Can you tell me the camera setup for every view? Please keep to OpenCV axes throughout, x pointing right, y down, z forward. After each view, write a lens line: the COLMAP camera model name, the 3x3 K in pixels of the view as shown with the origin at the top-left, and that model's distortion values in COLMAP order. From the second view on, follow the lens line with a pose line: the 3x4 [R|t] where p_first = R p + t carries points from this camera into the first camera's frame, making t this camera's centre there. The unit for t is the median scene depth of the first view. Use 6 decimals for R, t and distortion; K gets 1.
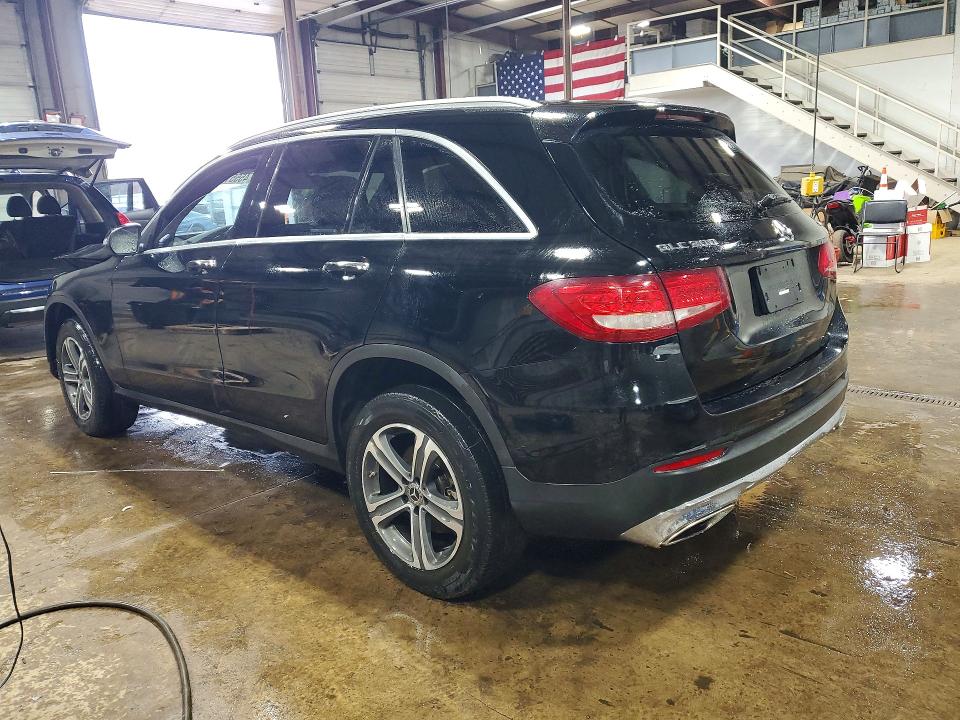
lens RADIAL K [[761.9, 0, 480.0], [0, 761.9, 360.0], [0, 0, 1]] dist [0.012747, 0.005774]
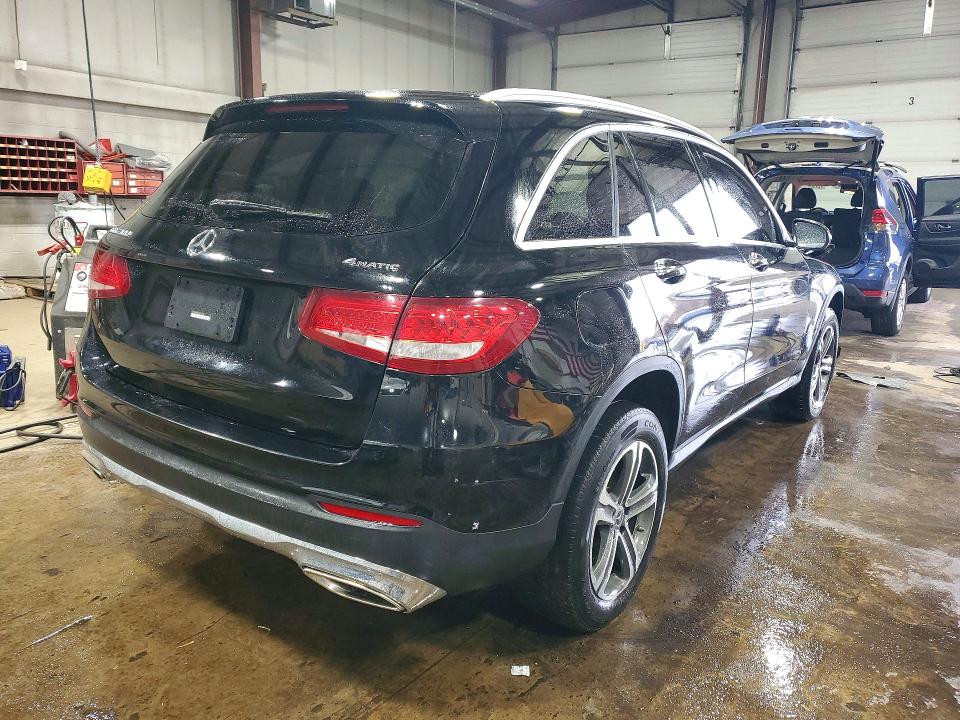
lens RADIAL K [[761.9, 0, 480.0], [0, 761.9, 360.0], [0, 0, 1]] dist [0.012747, 0.005774]
pose [[0.097146, 0.259933, -0.960727, 1.236594], [-0.249963, 0.940726, 0.229246, -0.310383], [0.963370, 0.217876, 0.156362, 1.171277]]
